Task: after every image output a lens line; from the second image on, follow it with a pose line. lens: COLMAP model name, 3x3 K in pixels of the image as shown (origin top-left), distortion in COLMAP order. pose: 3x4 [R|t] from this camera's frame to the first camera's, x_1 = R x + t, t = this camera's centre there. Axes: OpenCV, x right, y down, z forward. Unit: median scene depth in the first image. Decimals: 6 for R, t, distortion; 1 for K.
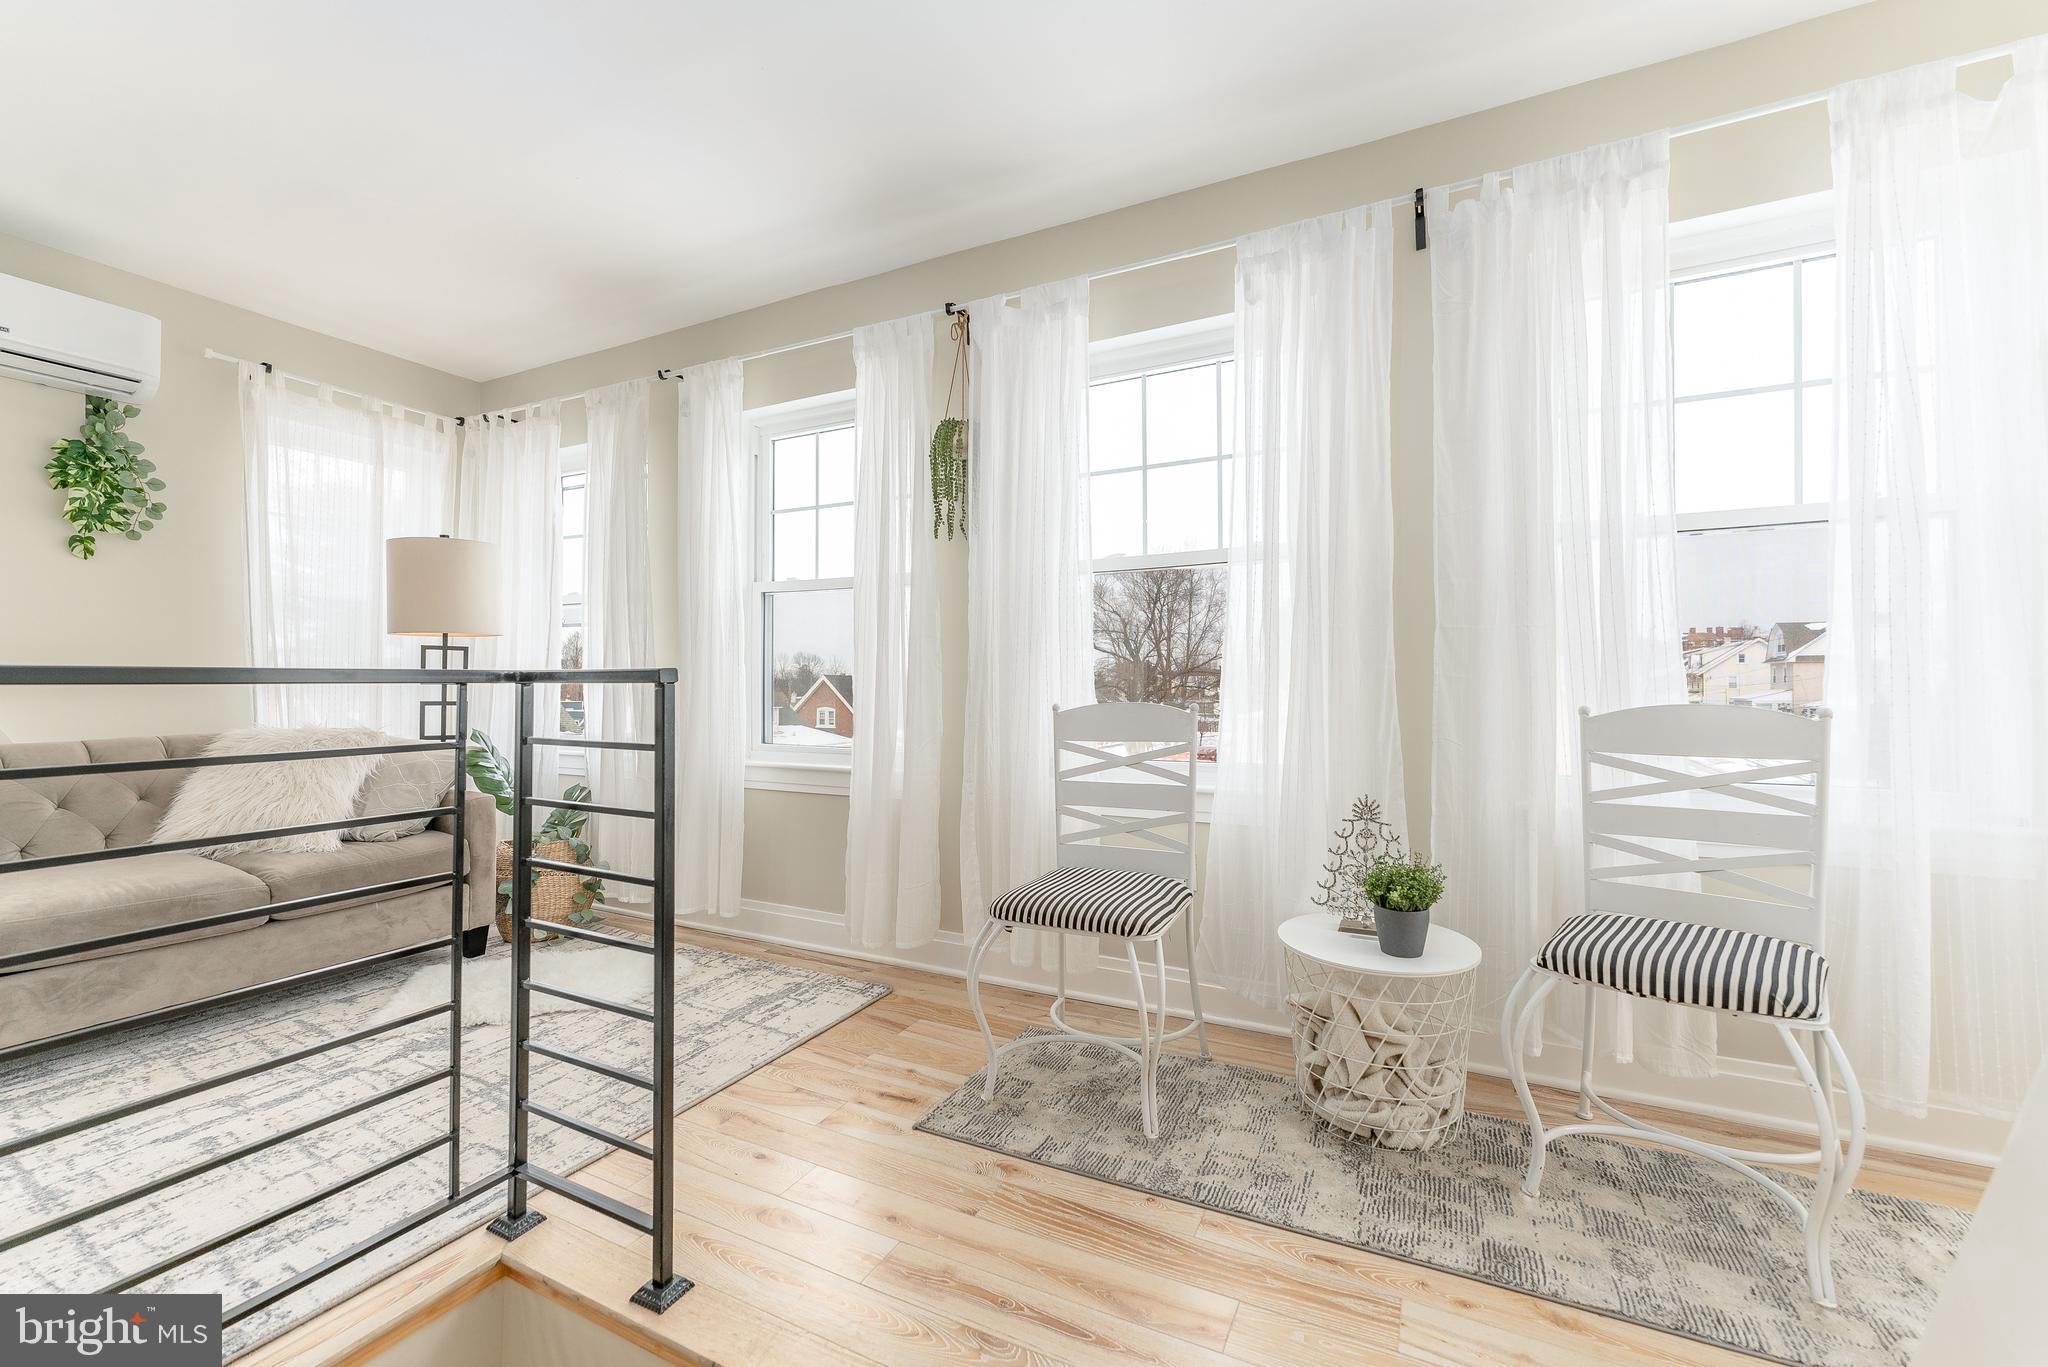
lens RADIAL K [[833.4, 0, 1025.9], [0, 833.4, 682.9], [0, 0, 1]] dist [-0.001106, 0.000536]
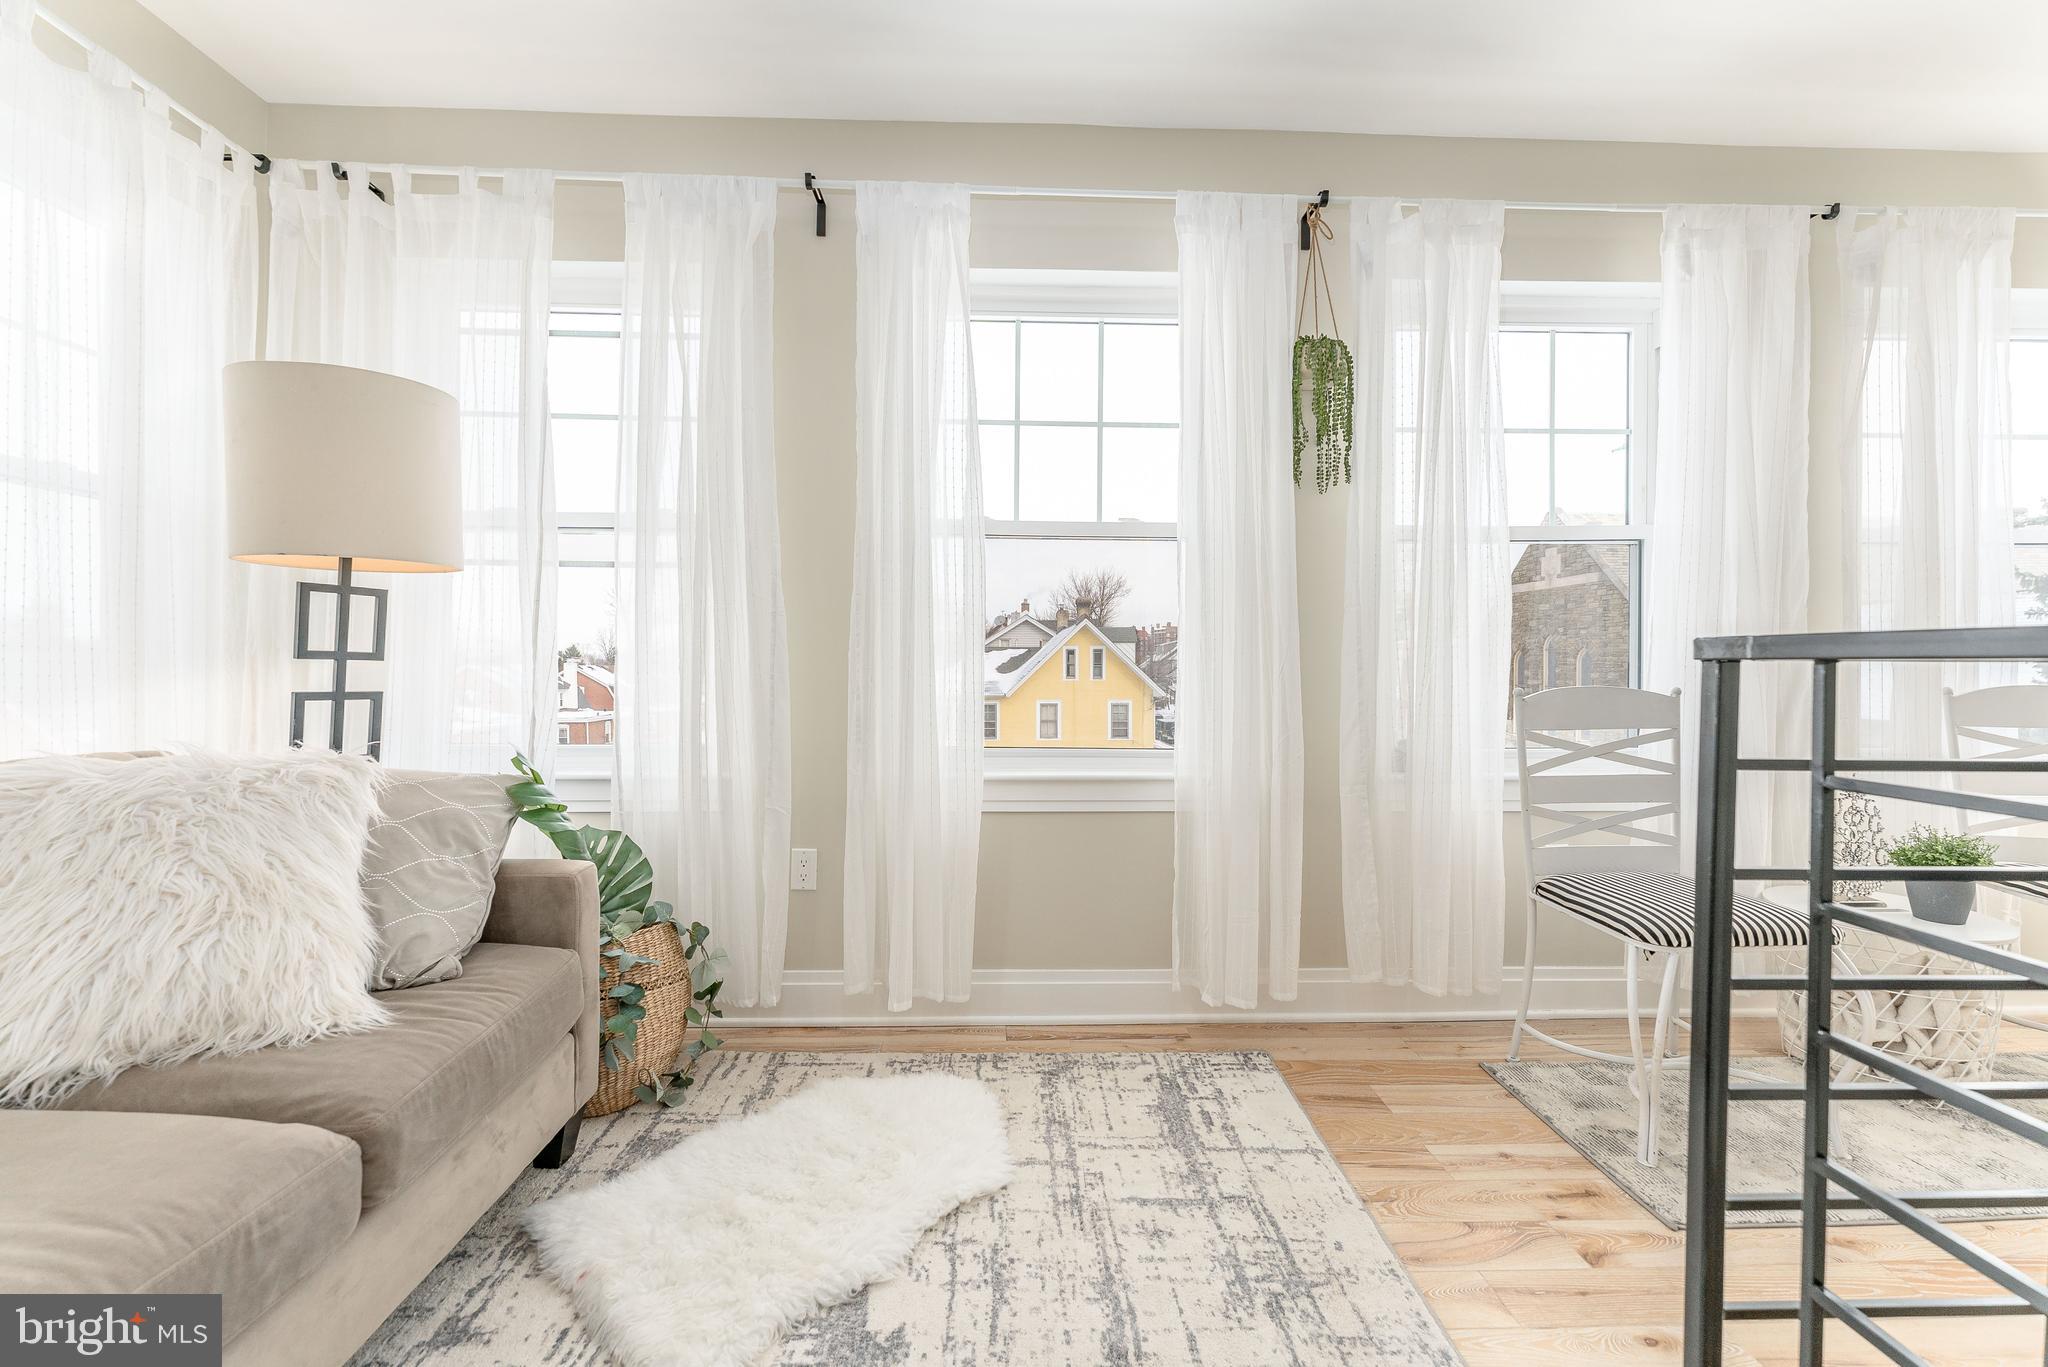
lens RADIAL K [[833.4, 0, 1019.5], [0, 833.4, 677.2], [0, 0, 1]] dist [-0.001106, 0.000536]
pose [[0.876191, -0.001123, 0.481963, -0.724511], [-0.006138, 0.999890, 0.013488, 0.003788], [-0.481925, -0.014776, 0.876088, 0.422240]]
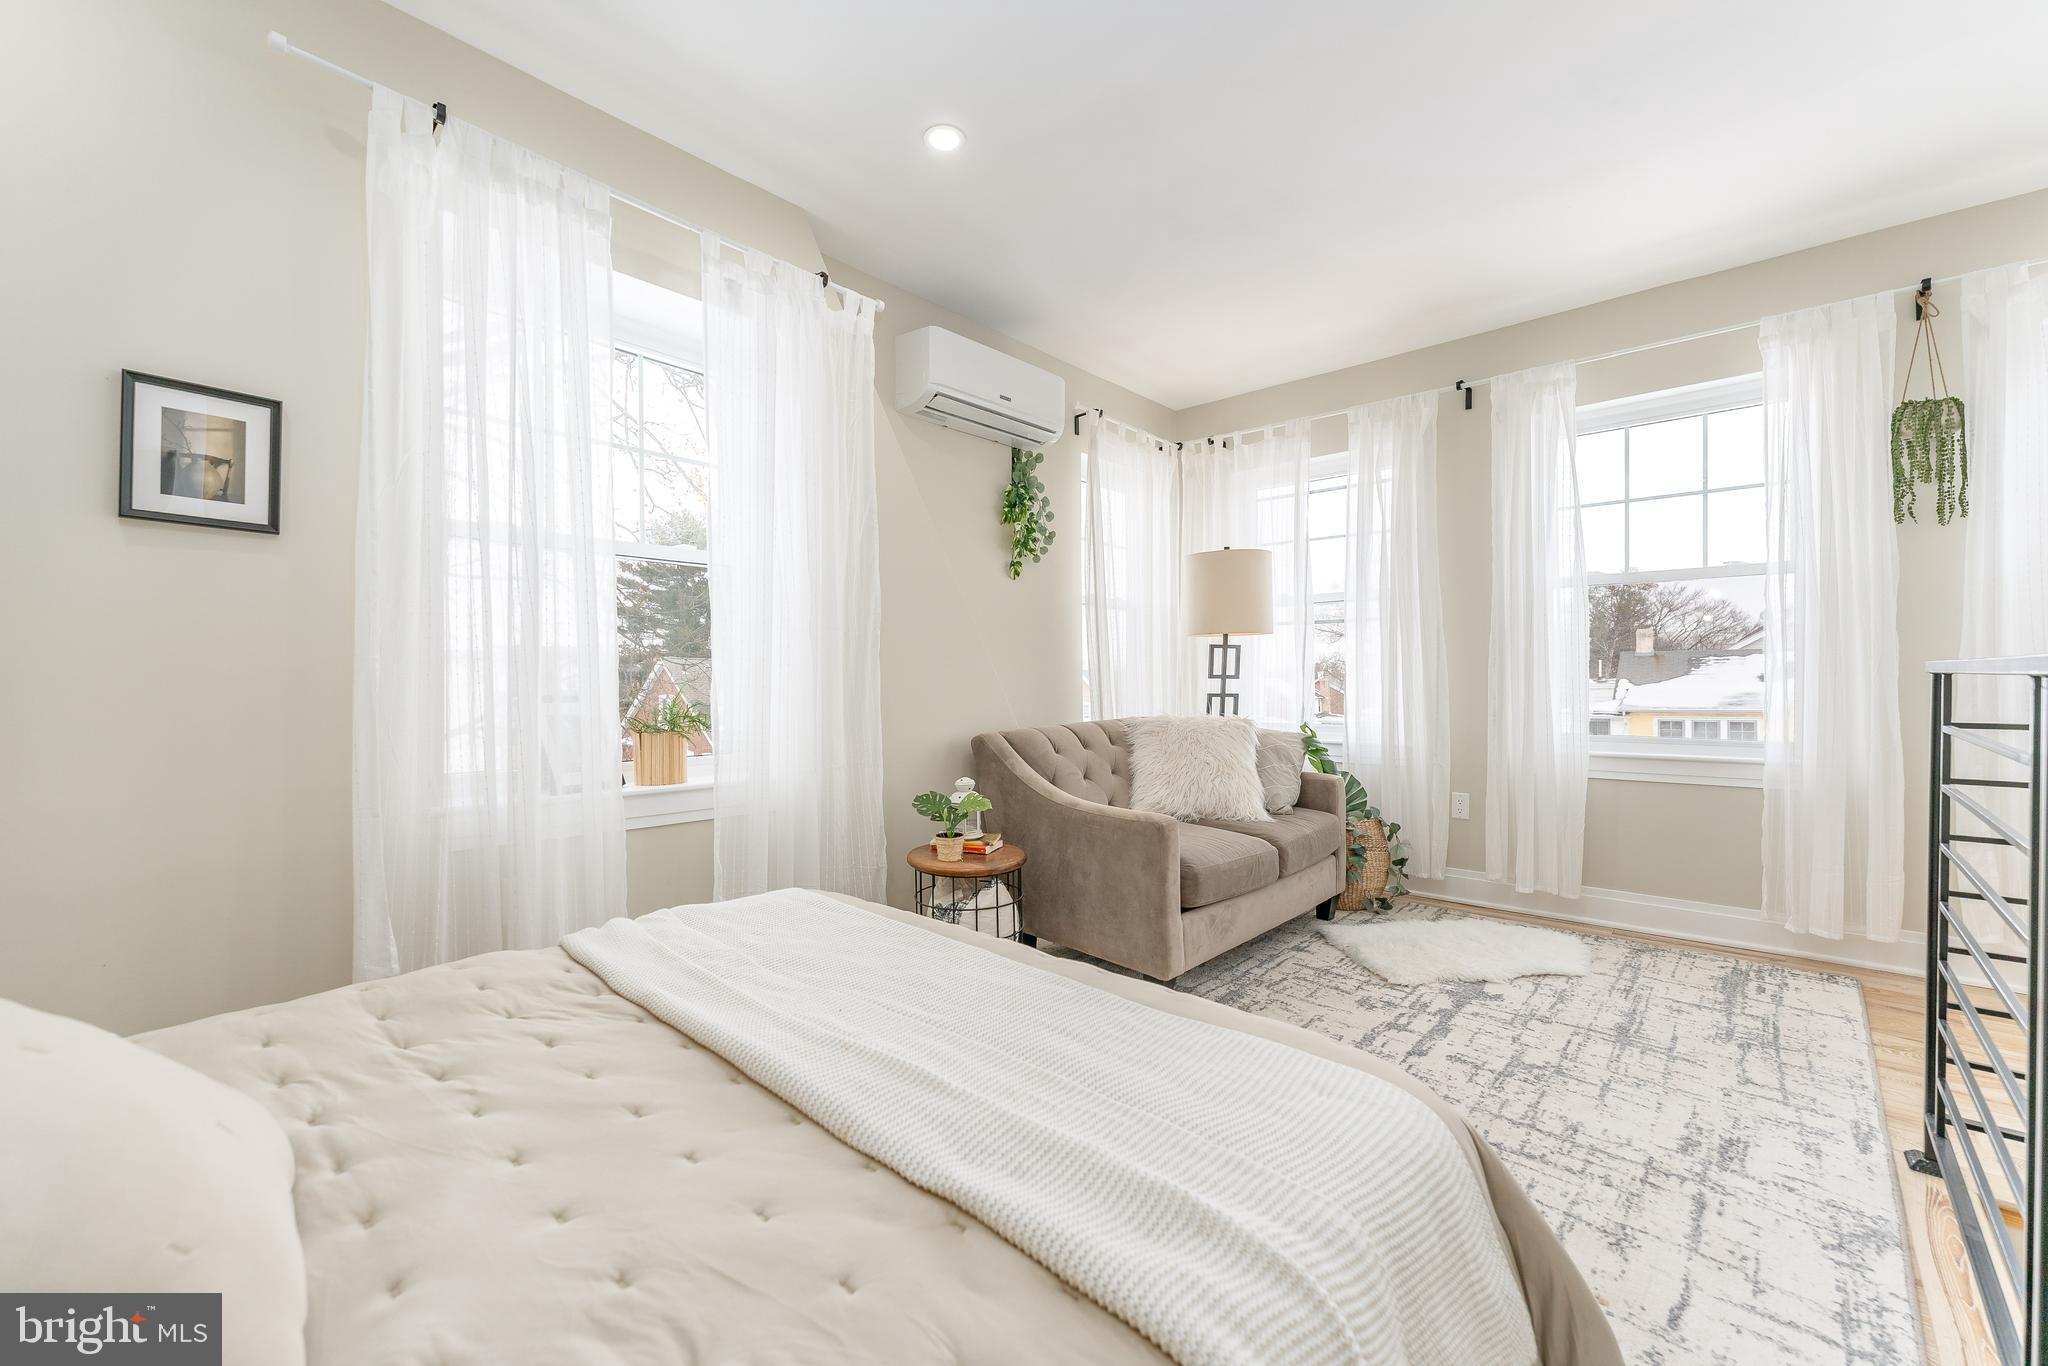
lens RADIAL K [[833.4, 0, 1016.1], [0, 833.4, 682.9], [0, 0, 1]] dist [-0.001106, 0.000536]
pose [[0.964160, -0.006835, -0.265232, -0.841544], [0.008649, 0.999947, 0.005672, -0.001588], [0.265179, -0.007762, 0.964168, -0.212495]]
